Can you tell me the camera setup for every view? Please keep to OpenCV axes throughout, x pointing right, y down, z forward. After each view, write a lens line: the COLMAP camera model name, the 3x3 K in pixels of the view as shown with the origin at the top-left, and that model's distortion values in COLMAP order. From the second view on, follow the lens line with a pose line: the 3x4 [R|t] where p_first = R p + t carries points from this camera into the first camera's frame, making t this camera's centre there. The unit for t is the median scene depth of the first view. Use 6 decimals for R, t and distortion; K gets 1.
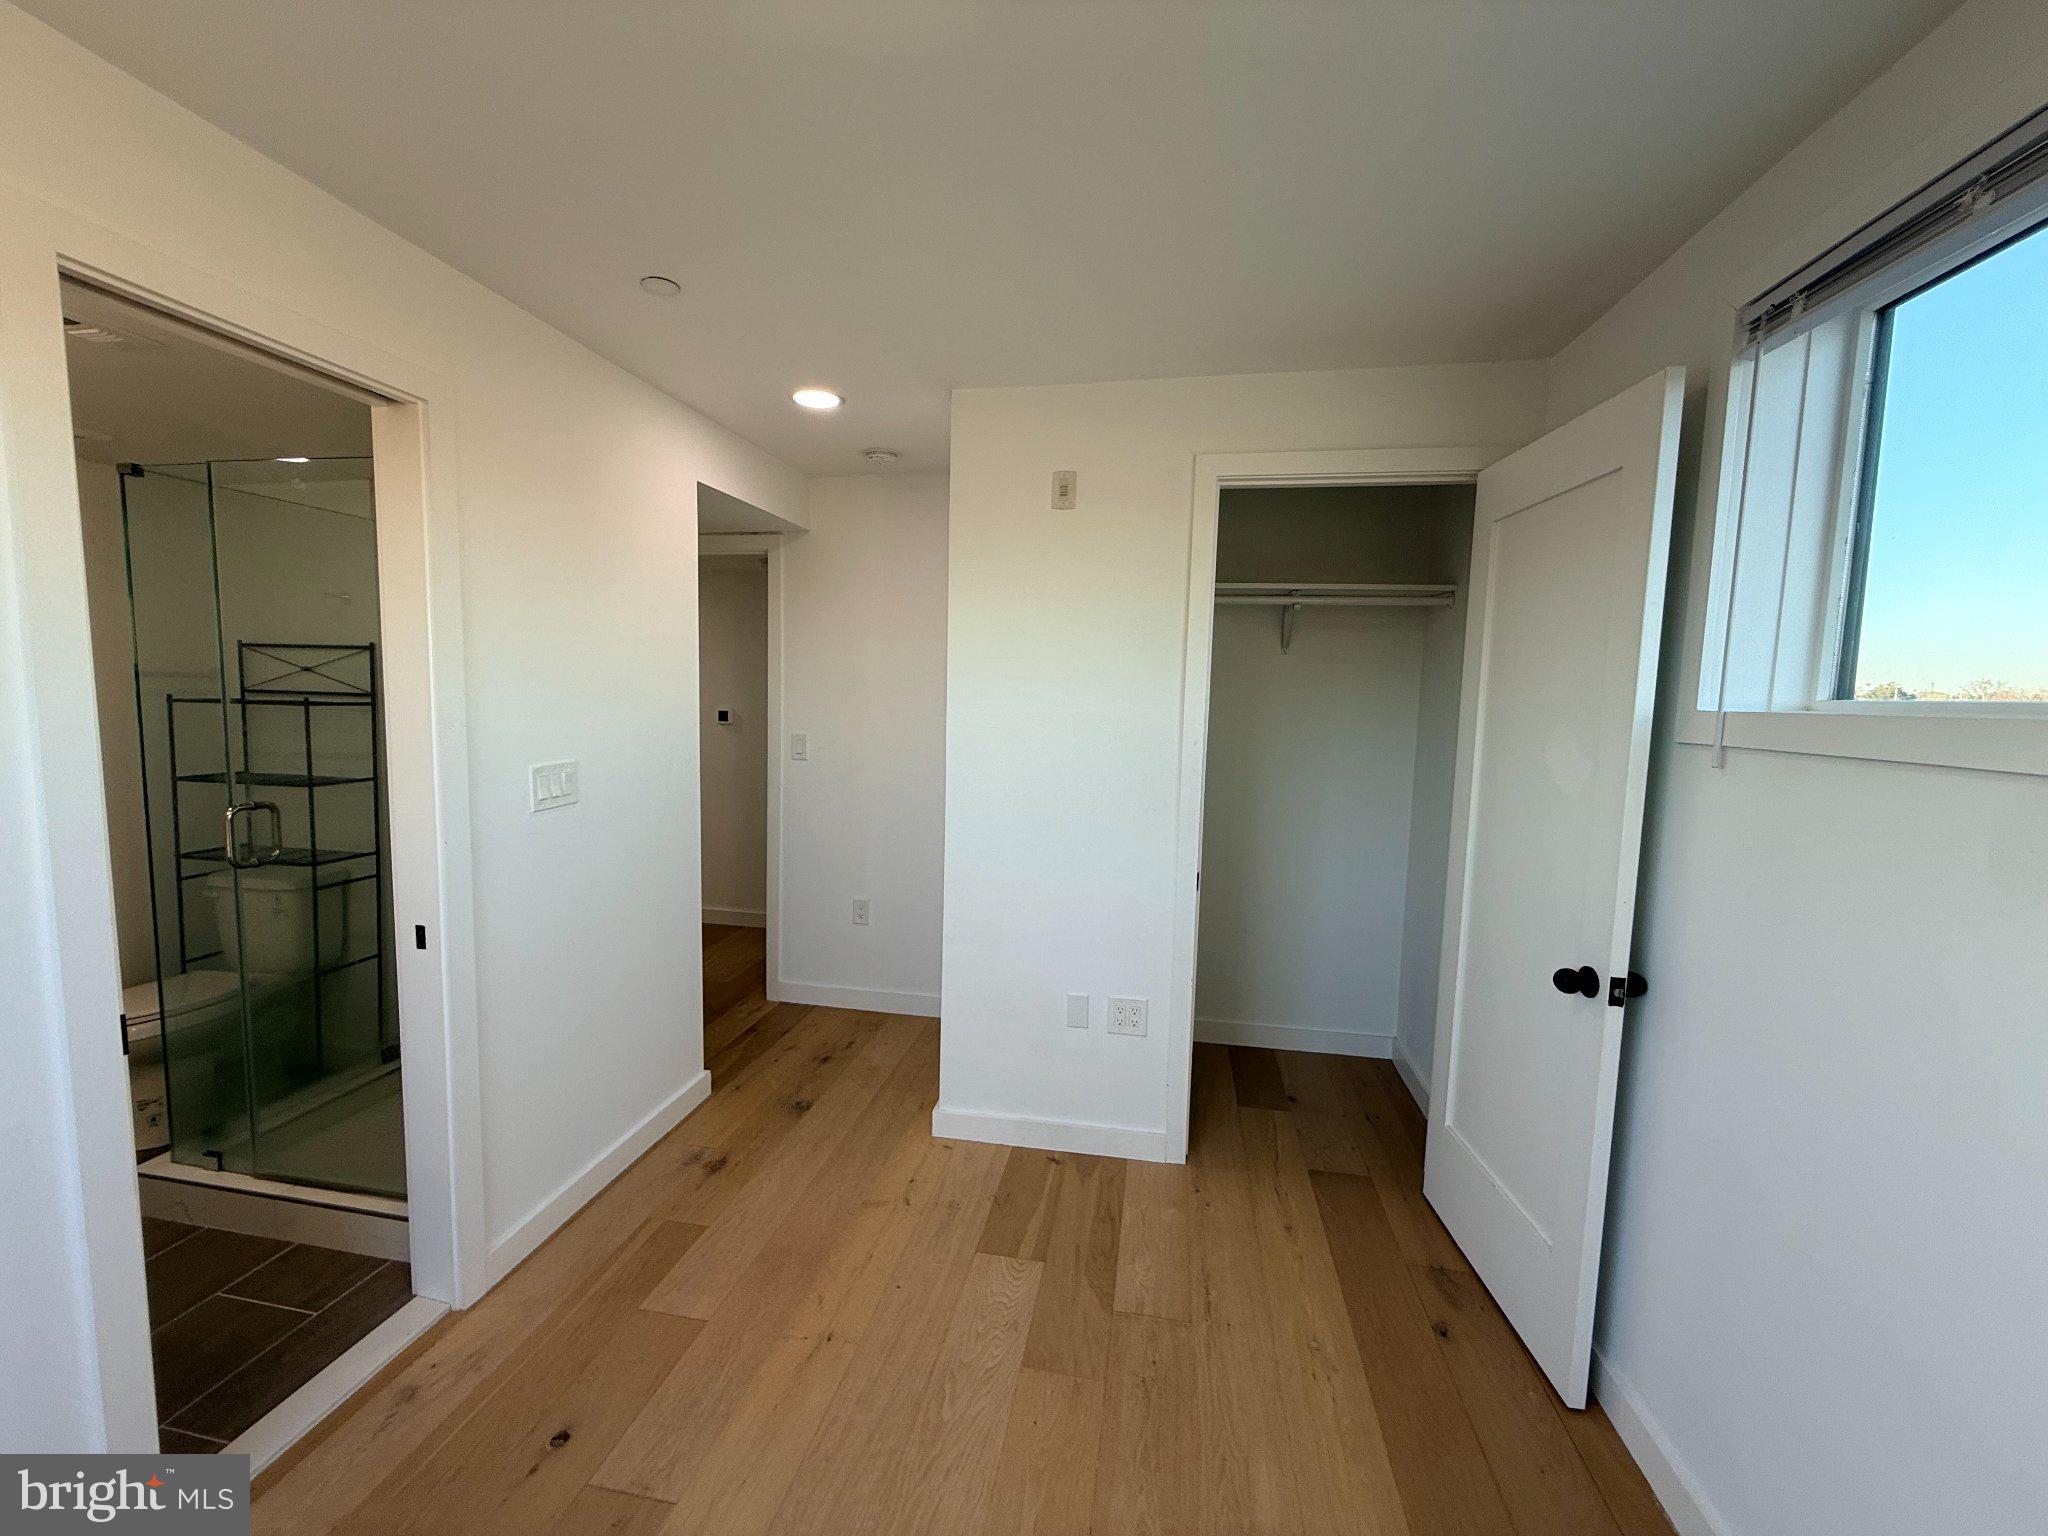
lens RADIAL K [[816.9, 0, 1021.3], [0, 816.9, 769.1], [0, 0, 1]] dist [0.001699, 0.000165]
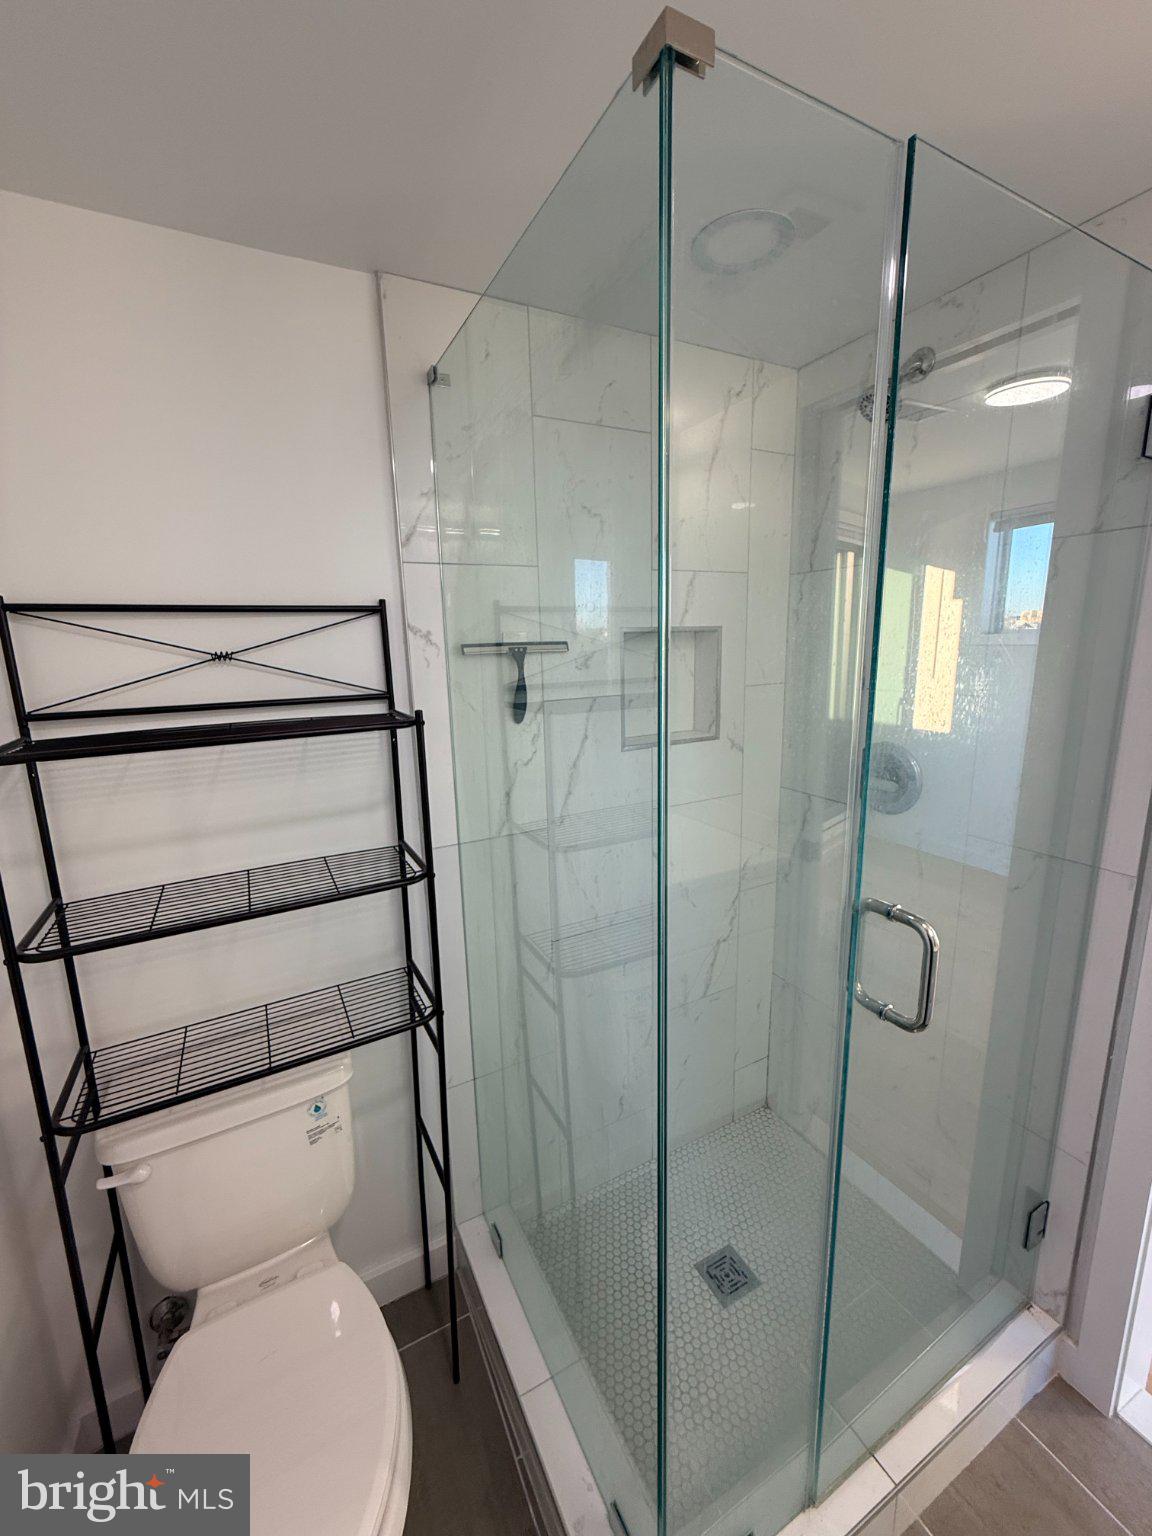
lens RADIAL K [[612.7, 0, 576.0], [0, 612.7, 768.0], [0, 0, 1]] dist [0.001699, 0.000165]
pose [[0.780931, -0.171659, 0.600566, -0.957825], [0.109834, 0.984252, 0.138506, -0.086581], [-0.614884, -0.042201, 0.787487, 0.594421]]
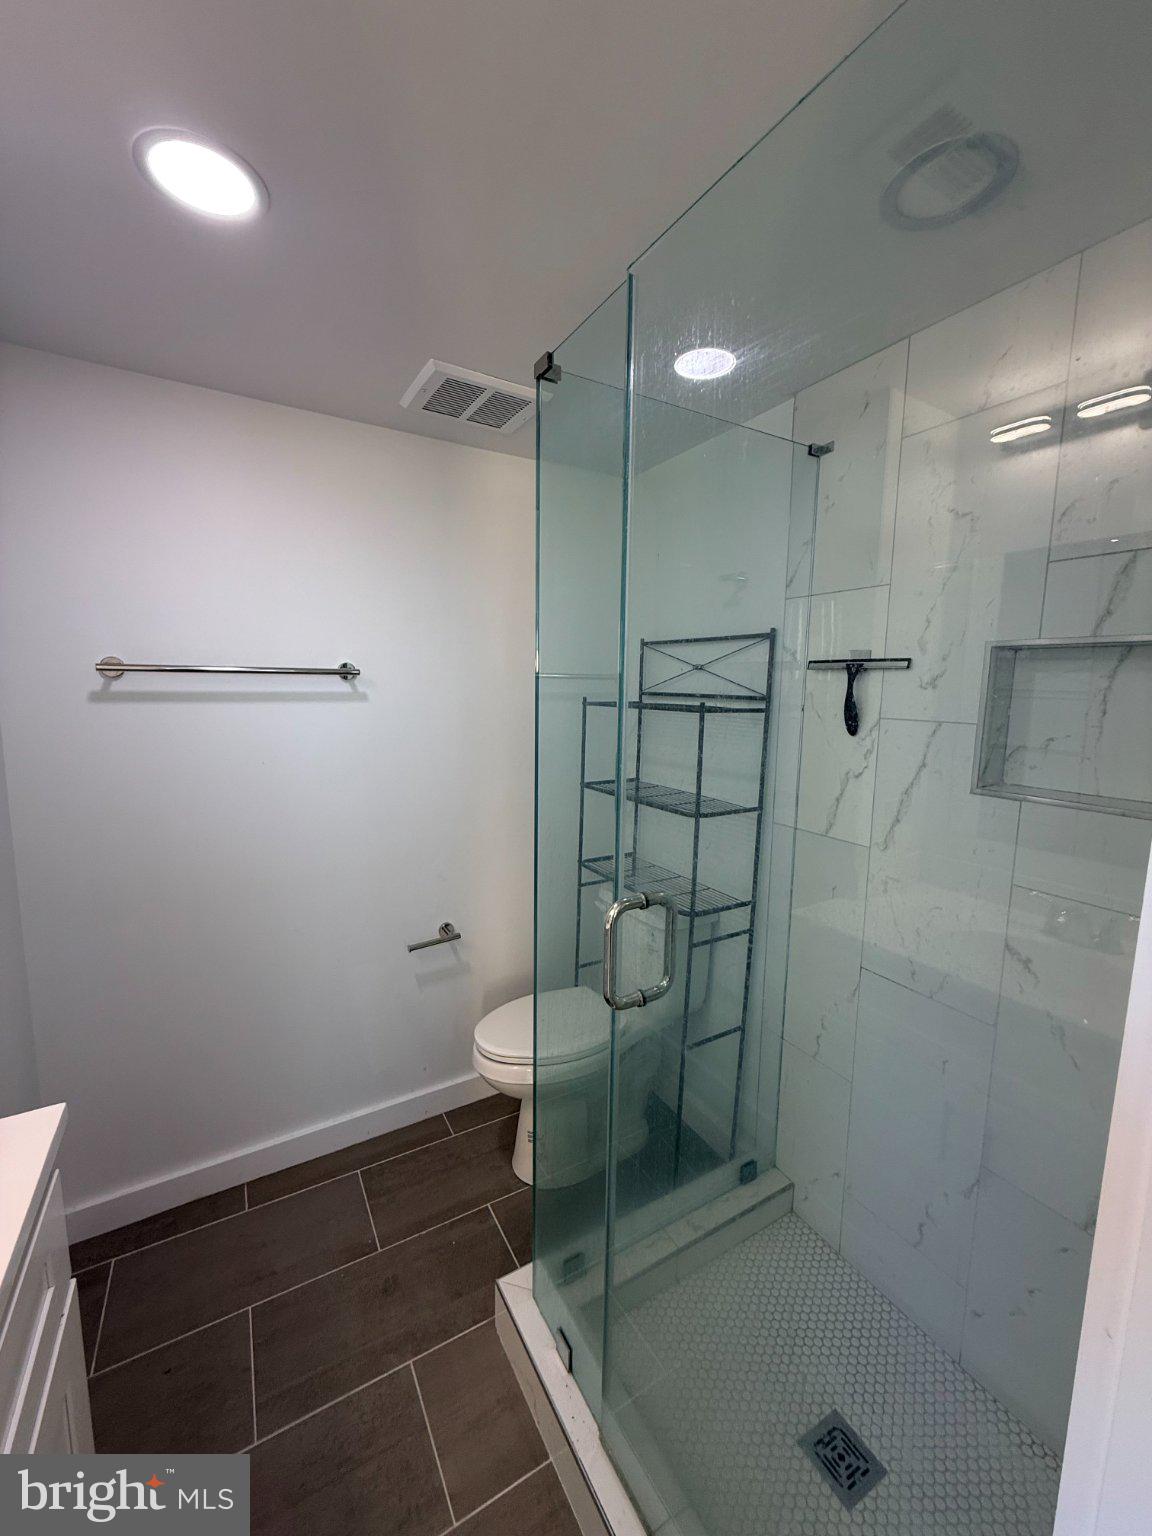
lens RADIAL K [[612.7, 0, 576.0], [0, 612.7, 768.0], [0, 0, 1]] dist [0.001699, 0.000165]
pose [[0.655120, 0.089190, -0.750242, -0.482534], [-0.070026, 0.995901, 0.057247, -0.047220], [0.752273, 0.015033, 0.658680, 0.500121]]
